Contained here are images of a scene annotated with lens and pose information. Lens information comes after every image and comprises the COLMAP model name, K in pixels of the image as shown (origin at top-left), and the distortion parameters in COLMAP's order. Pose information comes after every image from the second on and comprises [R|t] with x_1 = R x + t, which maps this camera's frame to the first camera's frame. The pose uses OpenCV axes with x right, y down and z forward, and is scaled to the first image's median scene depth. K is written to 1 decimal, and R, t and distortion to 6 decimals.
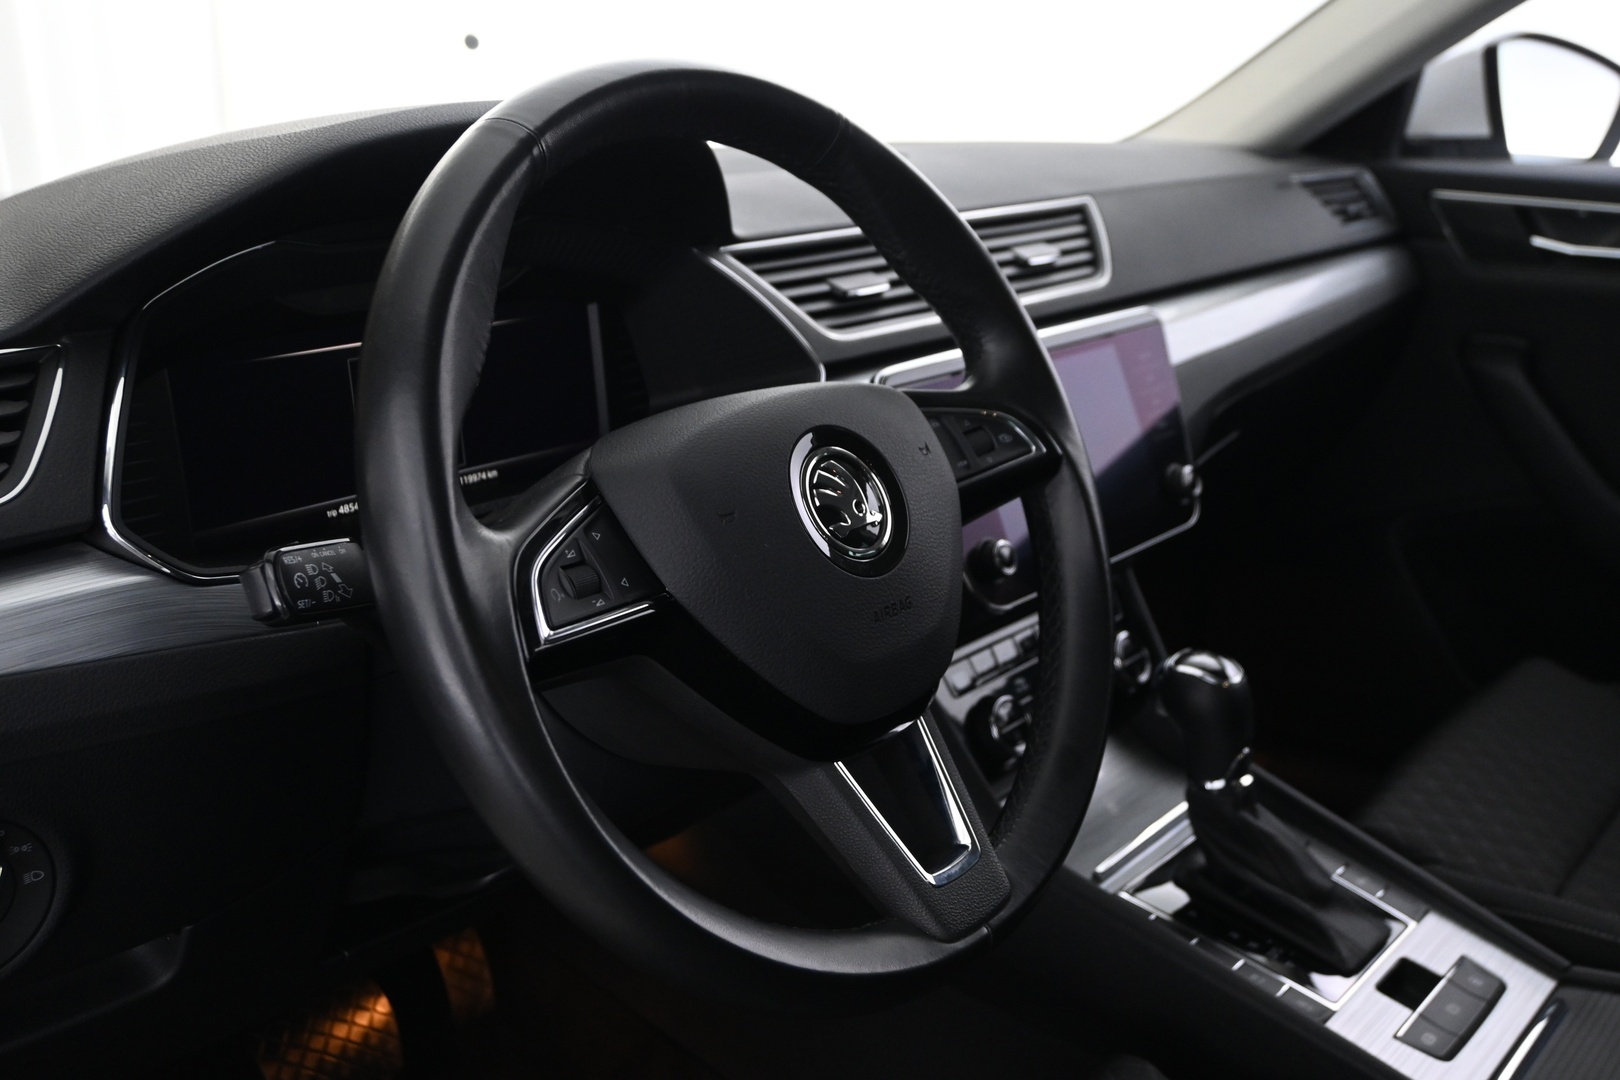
lens RADIAL K [[1575.9, 0, 806.6], [0, 1575.9, 536.7], [0, 0, 1]] dist [-0.007878, 0.000000]
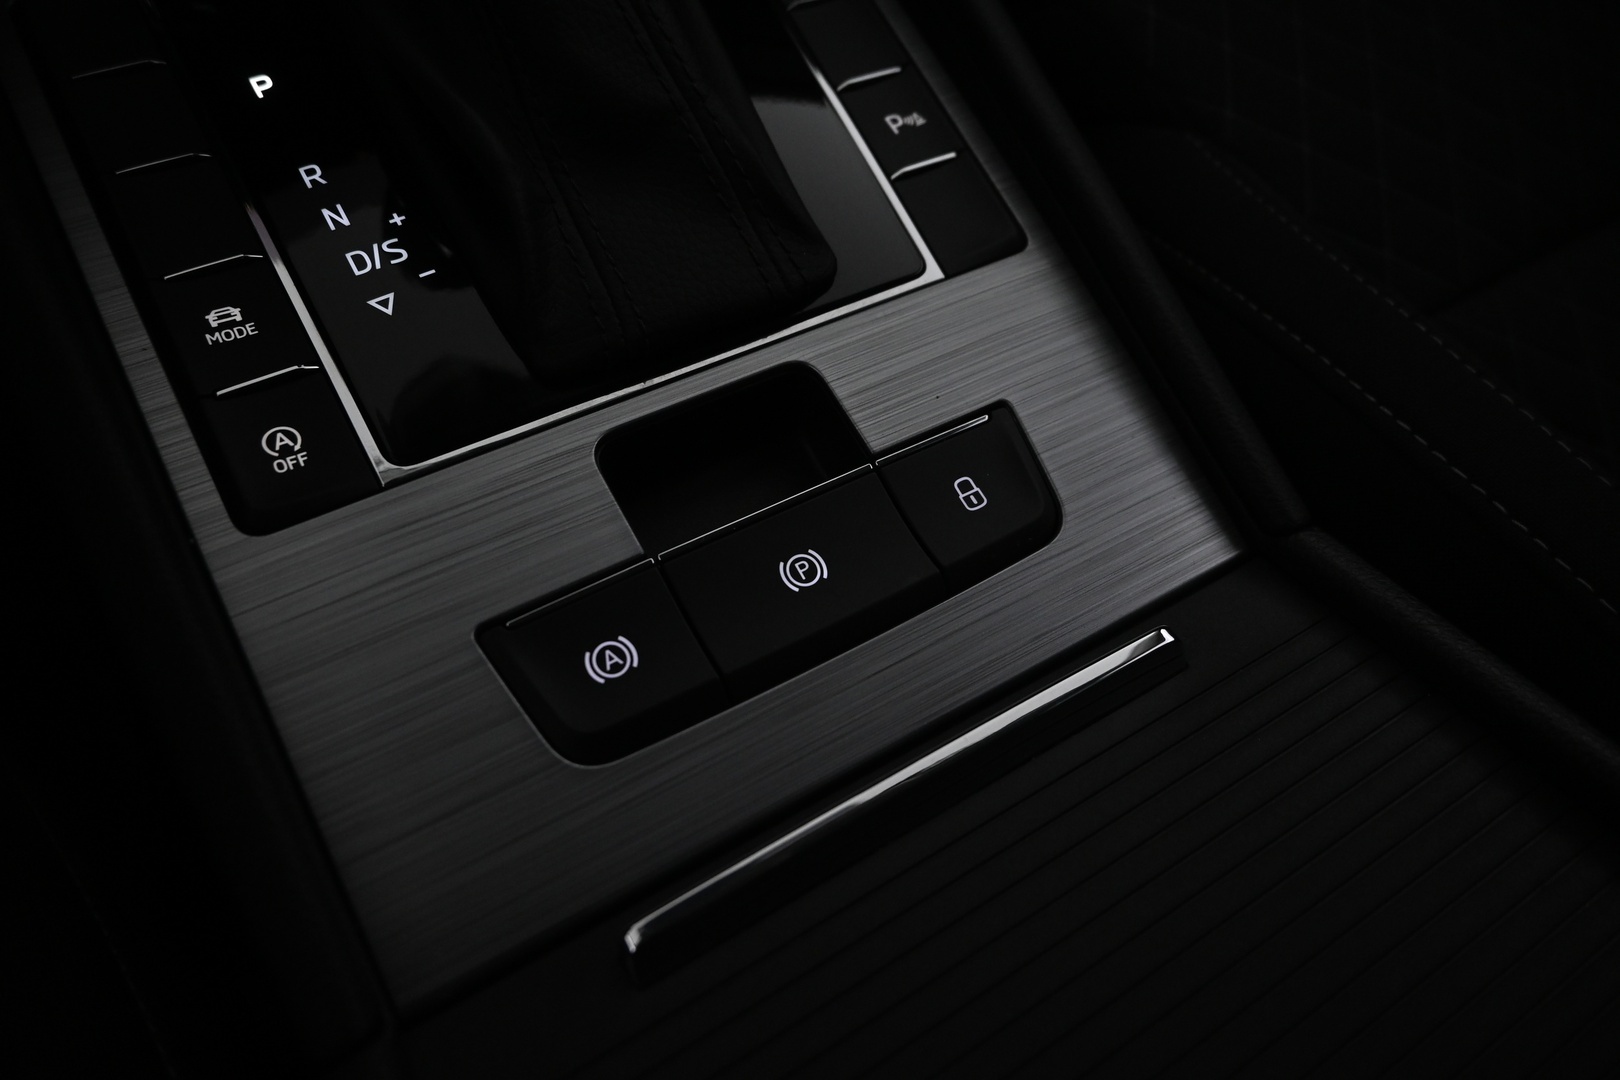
lens RADIAL K [[1093.6, 0, 809.3], [0, 1093.6, 537.2], [0, 0, 1]] dist [0.002529, 0.000340]
pose [[0.946882, 0.287944, -0.143185, 0.453347], [-0.142772, 0.775384, 0.615139, 0.161385], [0.288149, -0.562021, 0.775308, 0.851659]]
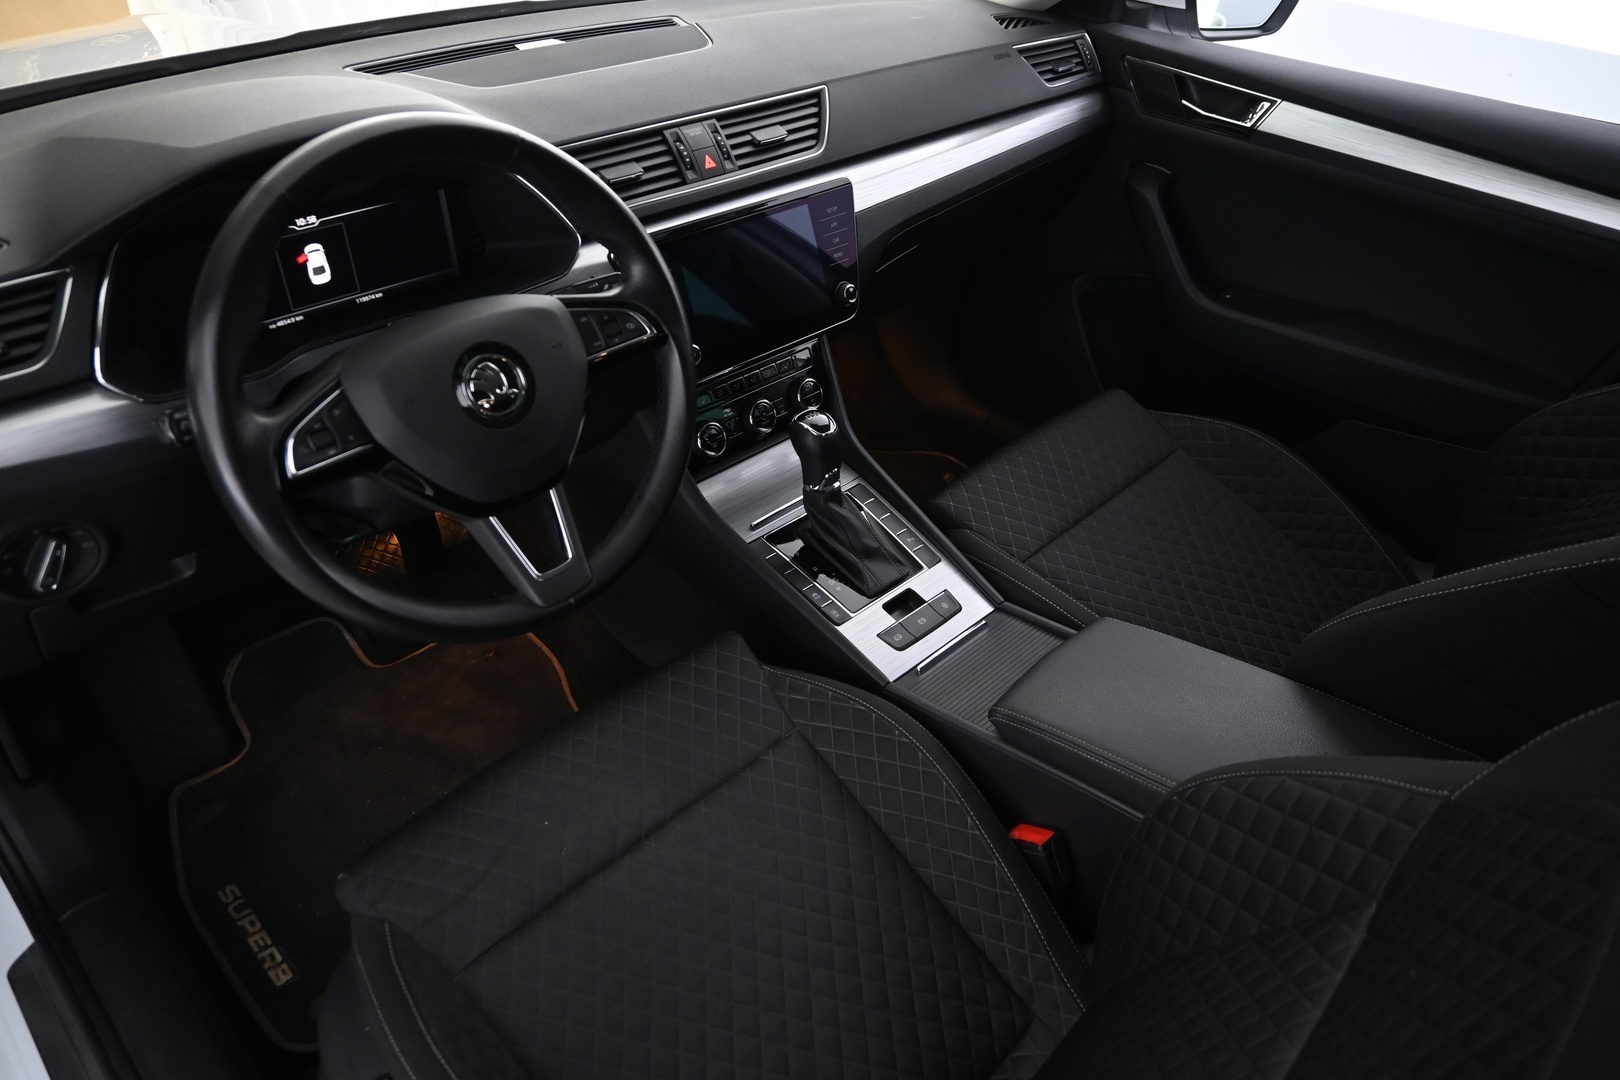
lens RADIAL K [[1093.6, 0, 814.9], [0, 1093.6, 542.9], [0, 0, 1]] dist [0.002529, 0.000340]
pose [[0.995336, 0.091484, -0.030605, 0.324579], [-0.074859, 0.932586, 0.353100, -0.235790], [0.060845, -0.349162, 0.935085, -0.183859]]
